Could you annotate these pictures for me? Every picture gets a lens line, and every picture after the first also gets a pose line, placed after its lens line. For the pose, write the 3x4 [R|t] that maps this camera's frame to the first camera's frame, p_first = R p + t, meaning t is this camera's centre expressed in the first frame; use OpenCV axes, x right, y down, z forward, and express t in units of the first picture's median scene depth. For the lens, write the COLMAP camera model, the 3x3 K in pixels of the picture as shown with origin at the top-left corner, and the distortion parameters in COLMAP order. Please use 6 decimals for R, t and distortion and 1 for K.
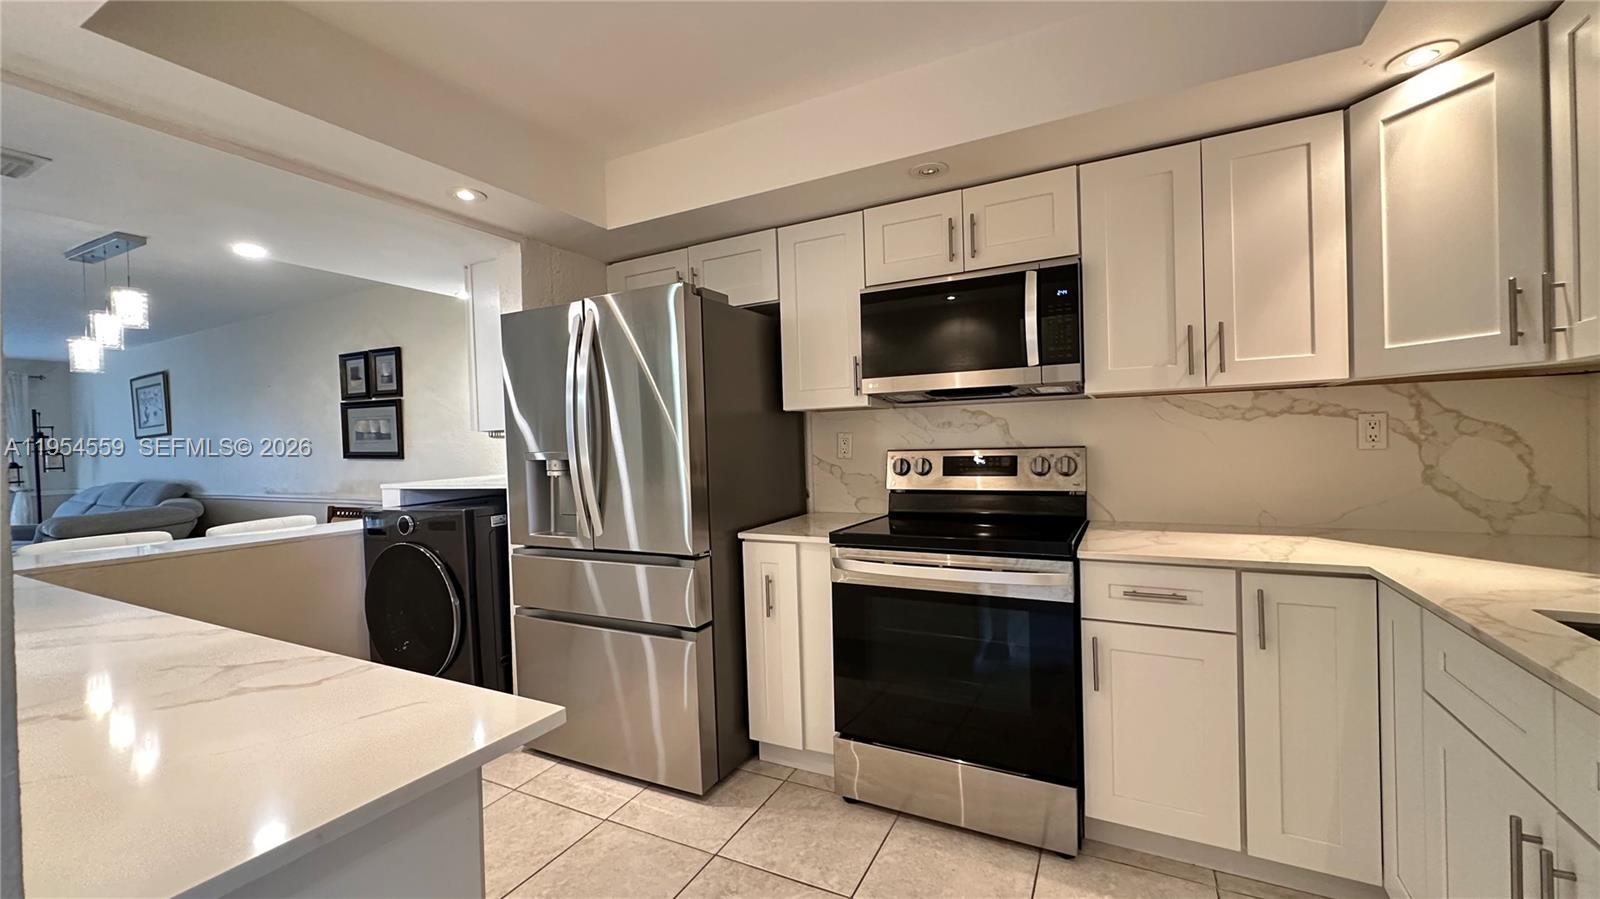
lens RADIAL K [[637.2, 0, 801.5], [0, 637.2, 447.3], [0, 0, 1]] dist [-0.001780, 0.000146]
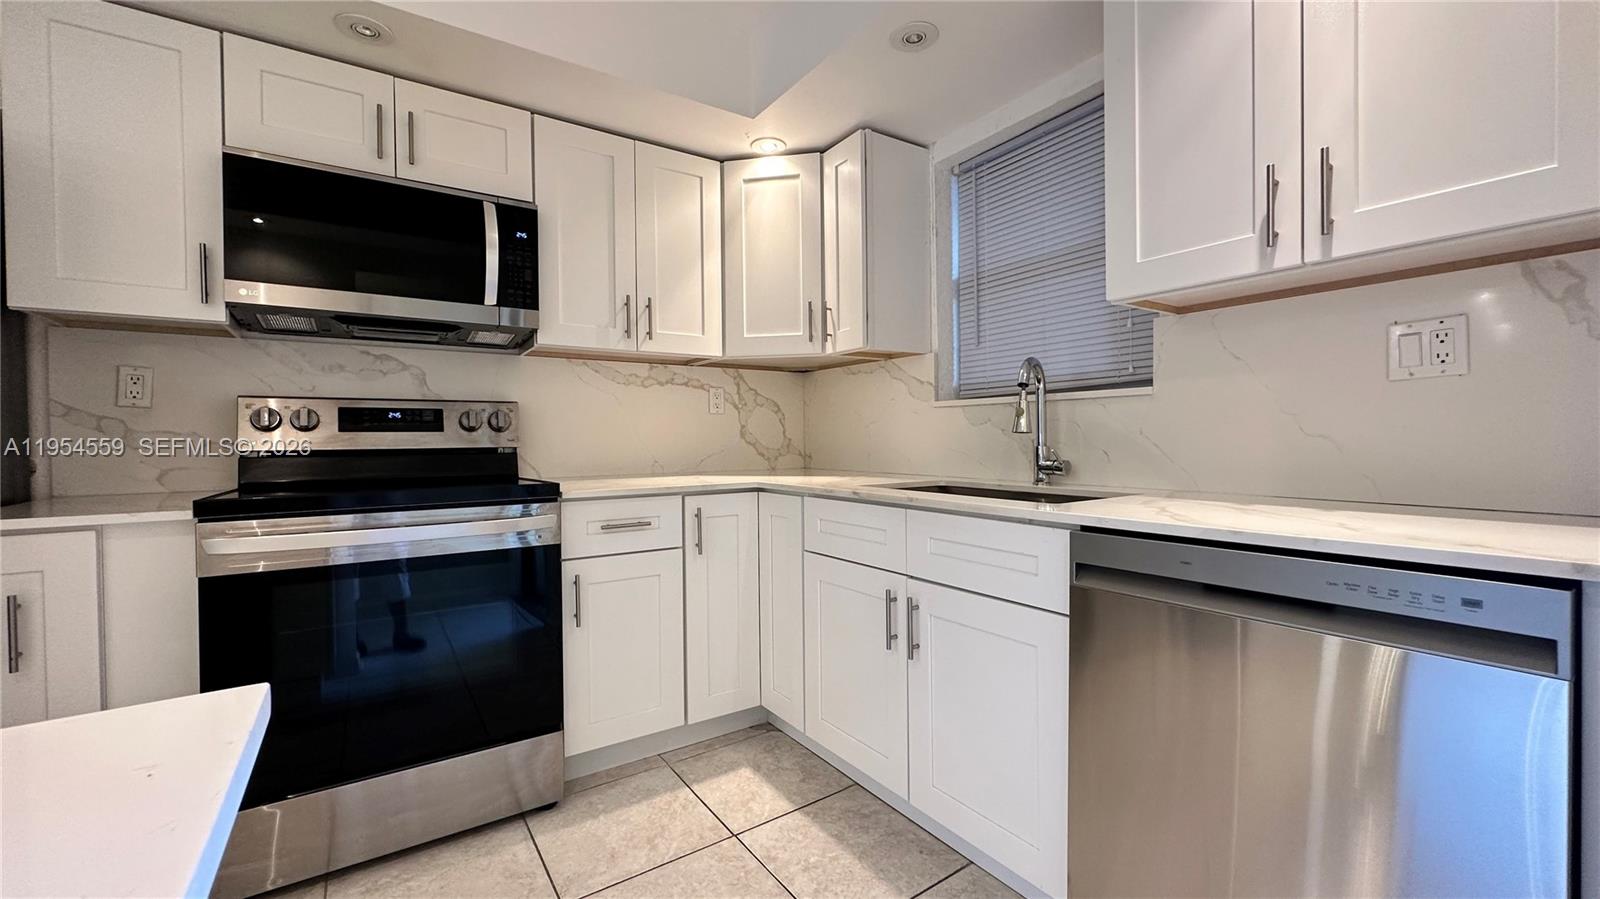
lens RADIAL K [[637.2, 0, 801.5], [0, 637.2, 447.3], [0, 0, 1]] dist [-0.001780, 0.000146]
pose [[0.468746, 0.012148, 0.883250, -0.234895], [0.005709, 0.999843, -0.016781, 0.095119], [-0.883315, 0.012908, 0.468603, 0.168049]]
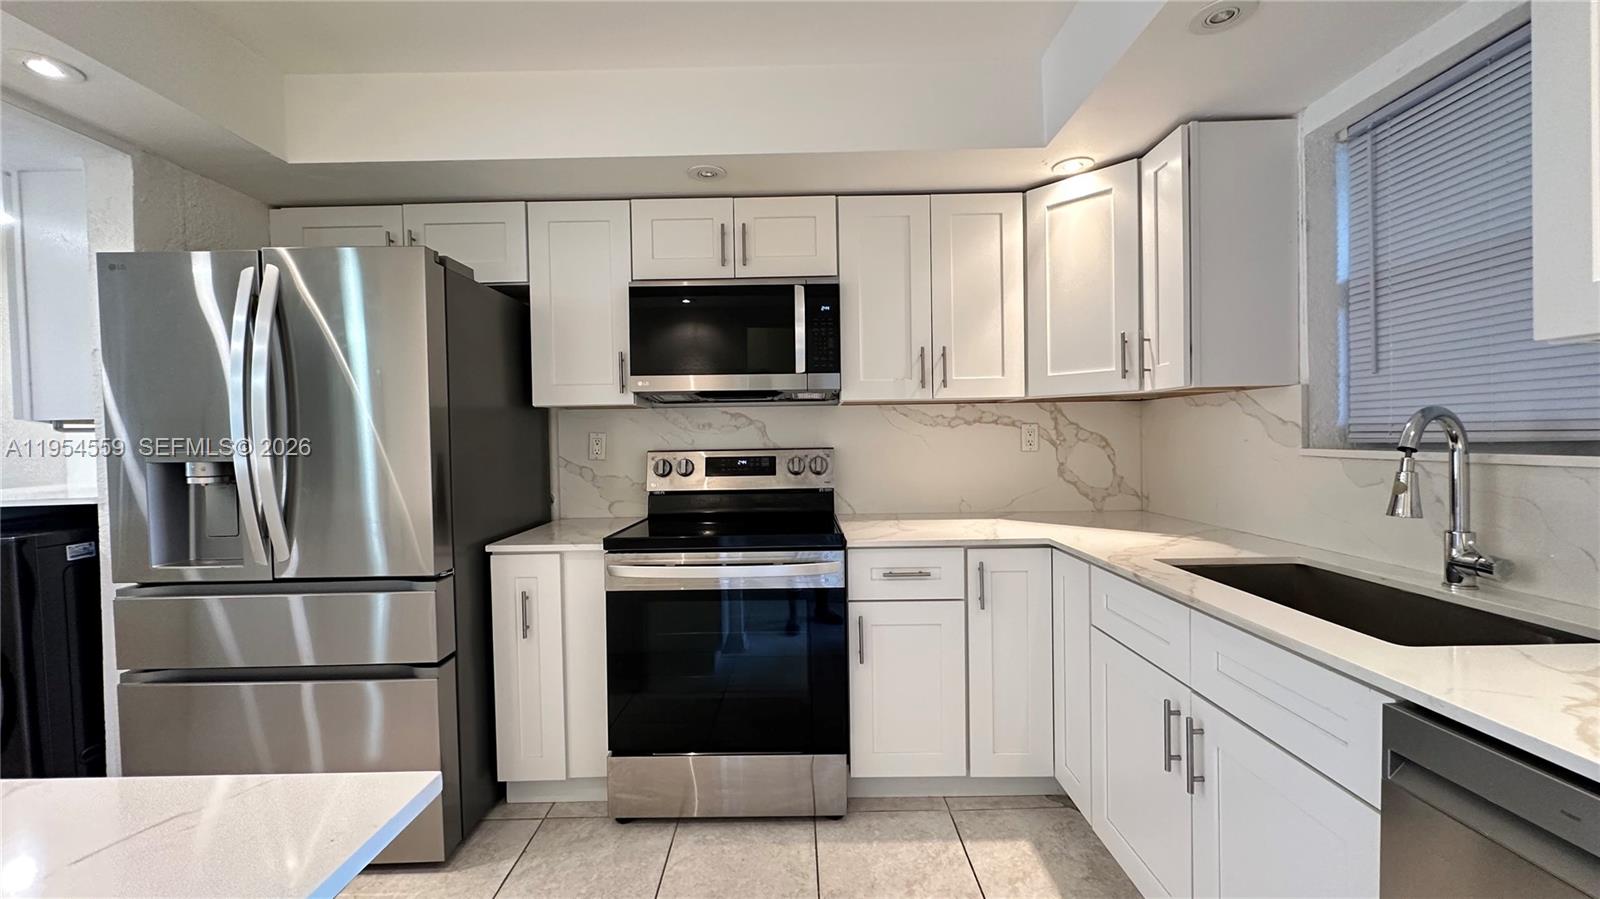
lens RADIAL K [[637.2, 0, 801.5], [0, 637.2, 447.3], [0, 0, 1]] dist [-0.001780, 0.000146]
pose [[0.885817, 0.006542, 0.463989, -0.134105], [-0.004092, 0.999972, -0.006286, 0.005267], [-0.464017, 0.003669, 0.885819, 0.039149]]
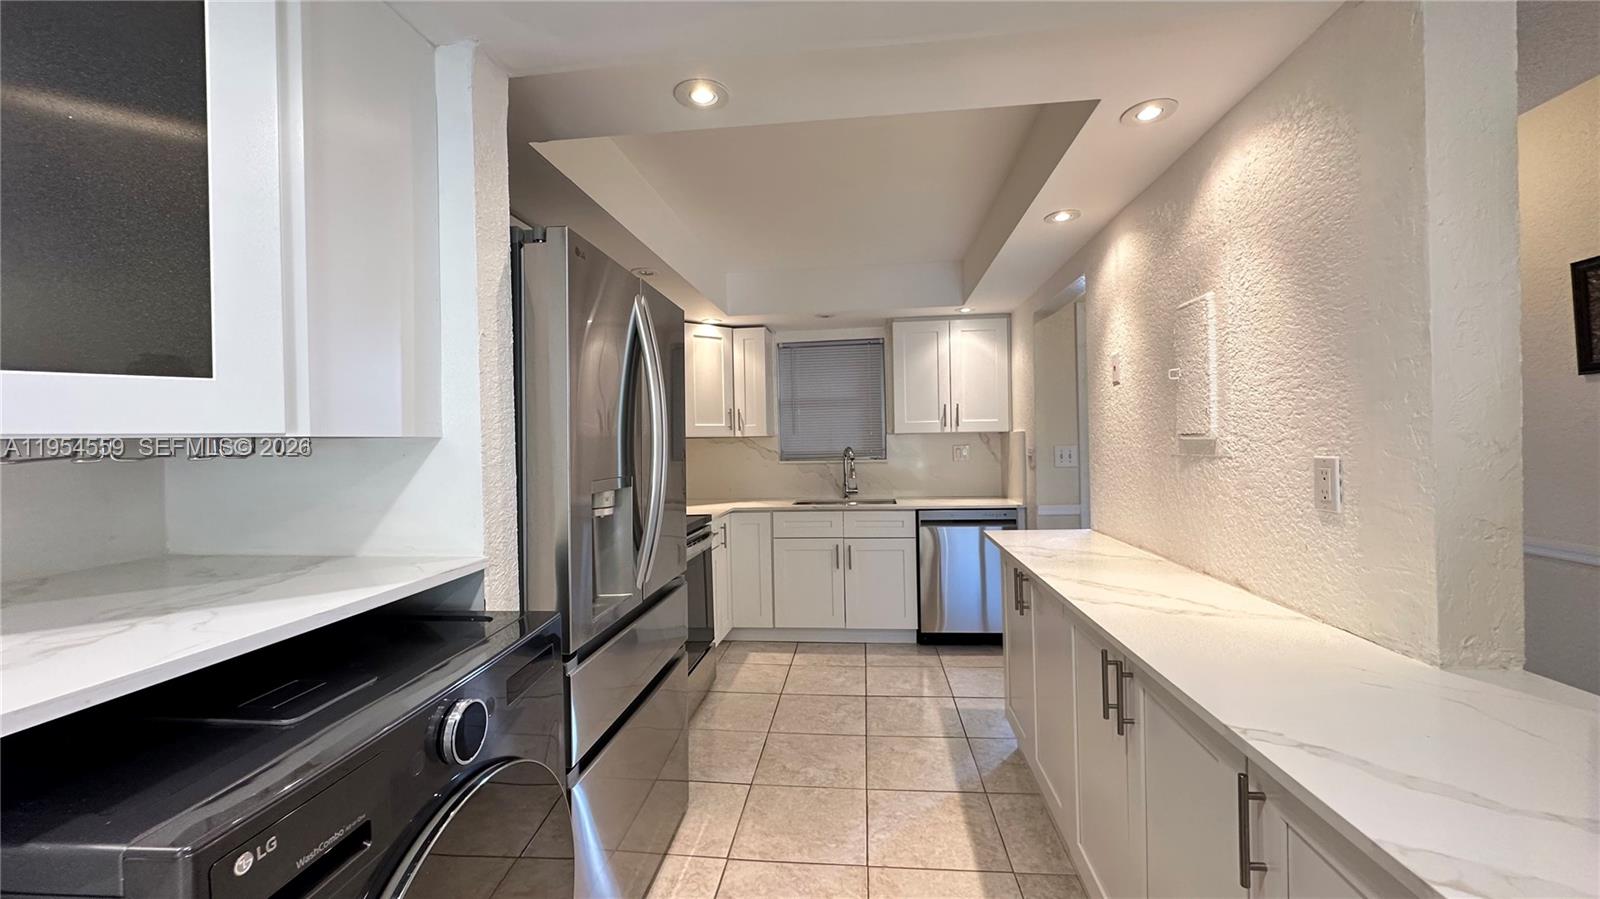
lens RADIAL K [[637.2, 0, 801.5], [0, 637.2, 447.3], [0, 0, 1]] dist [-0.001780, 0.000146]
pose [[-0.364568, 0.032452, 0.930611, -1.242355], [0.041025, 0.998982, -0.018765, -0.004608], [-0.930272, 0.031337, -0.365528, 1.217145]]
